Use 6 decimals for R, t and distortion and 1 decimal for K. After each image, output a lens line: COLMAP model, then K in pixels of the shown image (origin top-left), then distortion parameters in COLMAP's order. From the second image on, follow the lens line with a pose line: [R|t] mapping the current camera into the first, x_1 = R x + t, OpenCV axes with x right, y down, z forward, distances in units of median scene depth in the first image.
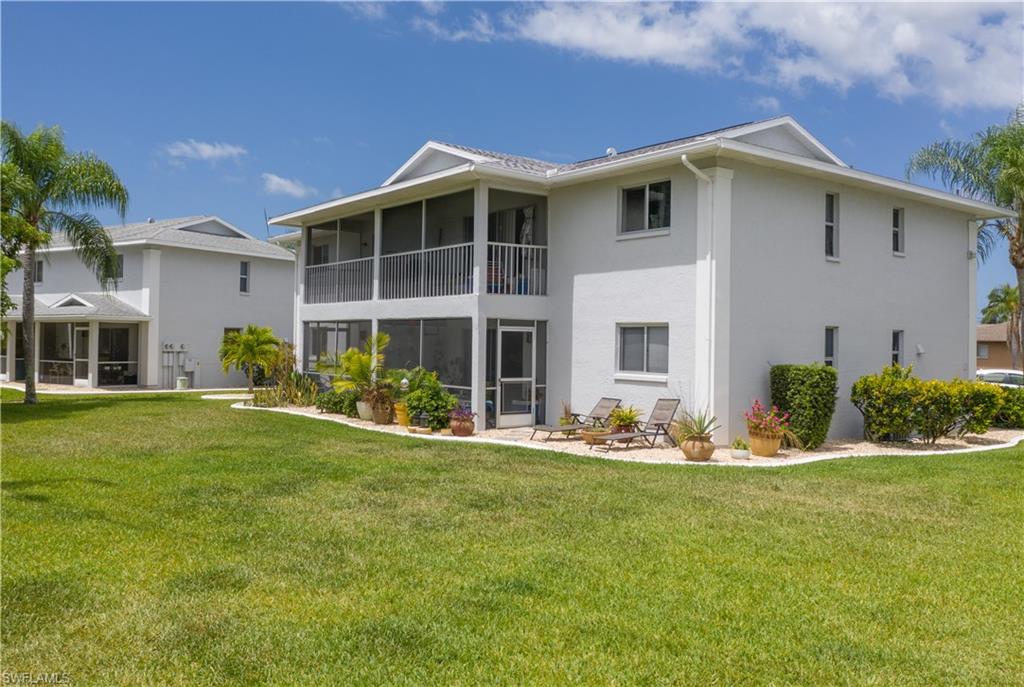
lens RADIAL K [[957.9, 0, 514.8], [0, 957.9, 341.5], [0, 0, 1]] dist [-0.015573, 0.000000]
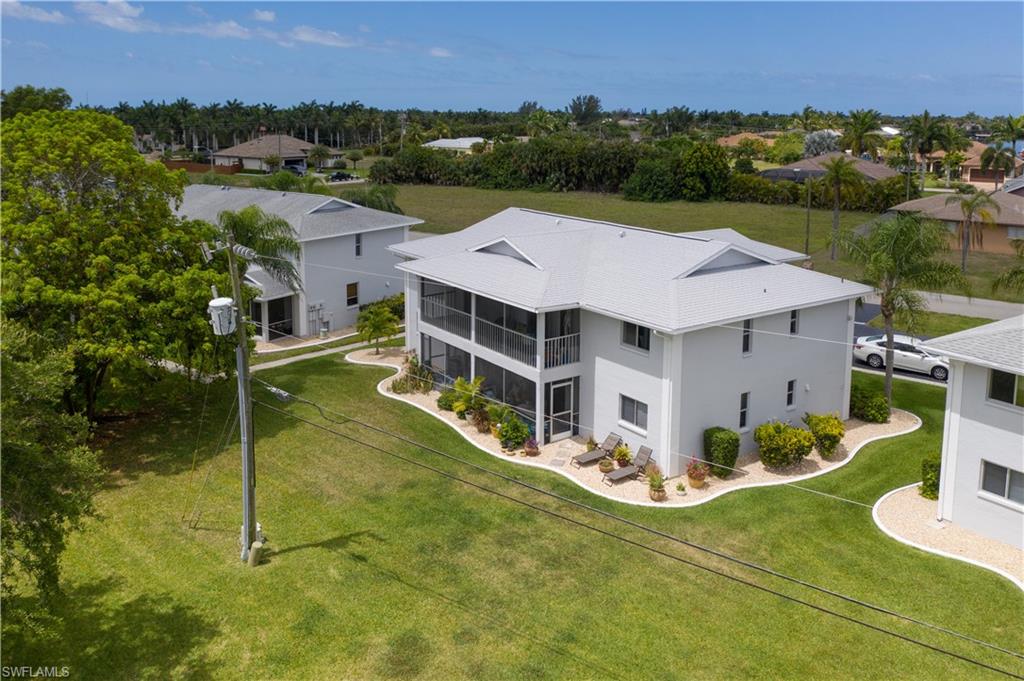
lens RADIAL K [[816.2, 0, 509.1], [0, 816.2, 340.2], [0, 0, 1]] dist [-0.012577, -0.006472]
pose [[0.998496, -0.005677, -0.054534, -0.012374], [0.014957, 0.985104, 0.171309, -0.348331], [0.052749, -0.171867, 0.983707, -0.427070]]
